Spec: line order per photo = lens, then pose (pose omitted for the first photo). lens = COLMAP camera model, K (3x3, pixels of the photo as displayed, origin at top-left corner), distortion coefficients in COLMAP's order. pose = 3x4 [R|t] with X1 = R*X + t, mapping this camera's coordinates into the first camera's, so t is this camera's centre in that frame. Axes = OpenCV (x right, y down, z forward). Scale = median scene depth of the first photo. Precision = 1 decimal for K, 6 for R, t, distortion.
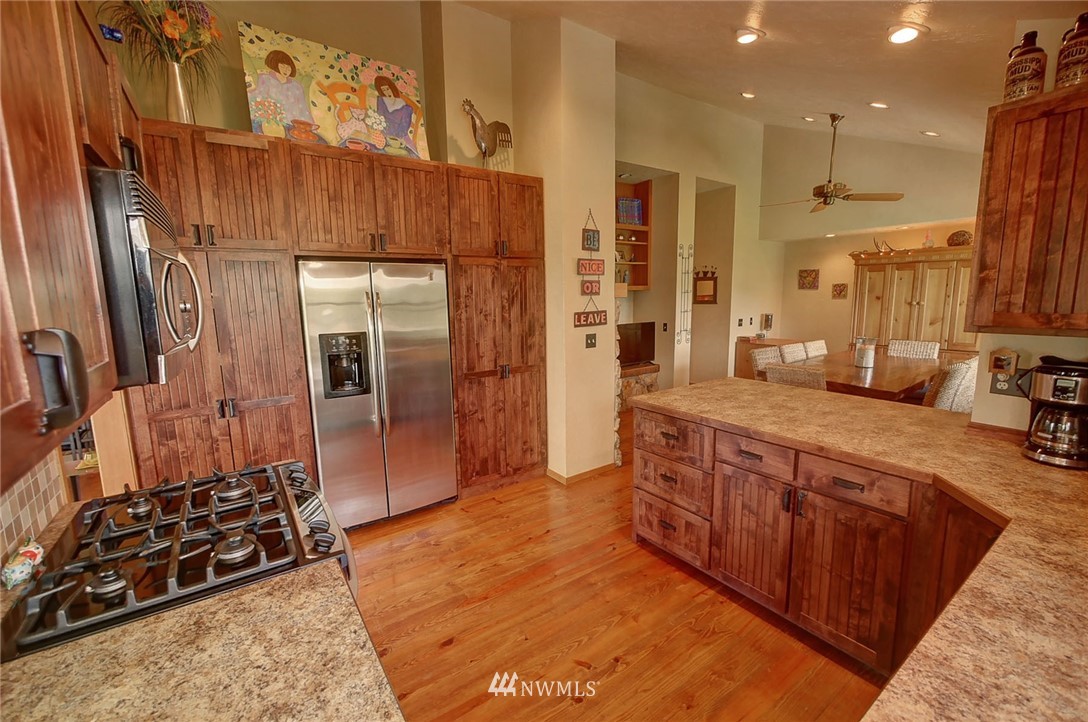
lens RADIAL K [[448.9, 0, 543.6], [0, 448.9, 358.2], [0, 0, 1]] dist [-0.008804, 0.000106]
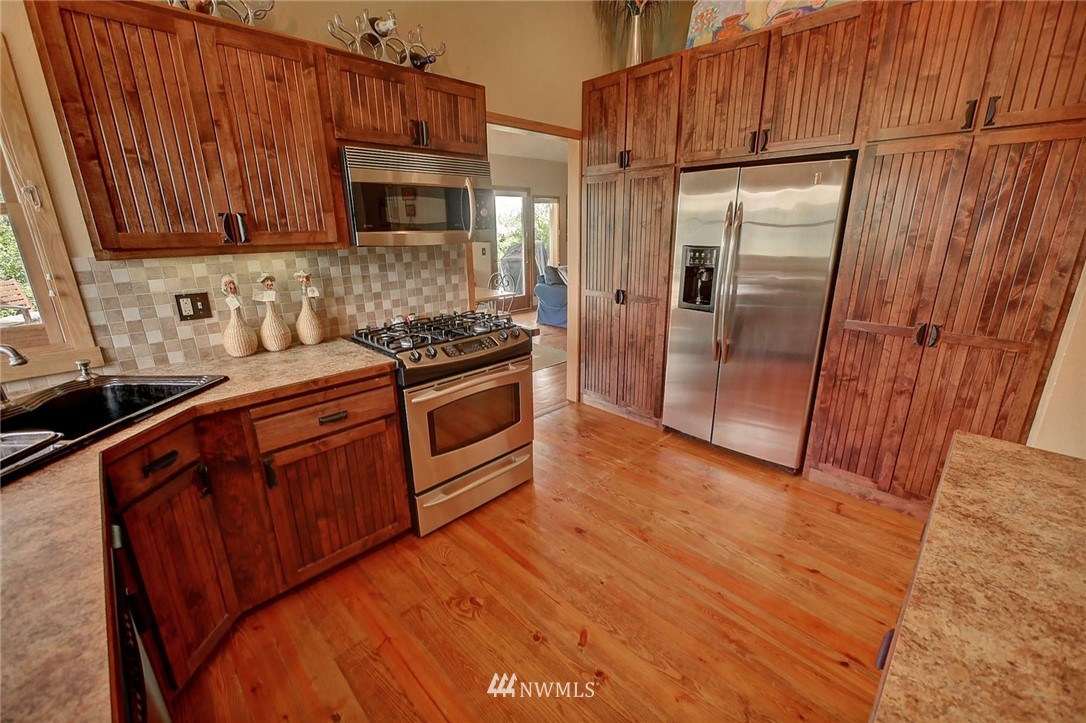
lens RADIAL K [[446.4, 0, 544.4], [0, 446.4, 357.8], [0, 0, 1]] dist [-0.010836, -0.000533]
pose [[0.169056, 0.296806, -0.939855, 0.481815], [-0.132425, 0.951774, 0.276750, -0.046244], [0.976670, 0.077674, 0.200207, 0.465853]]
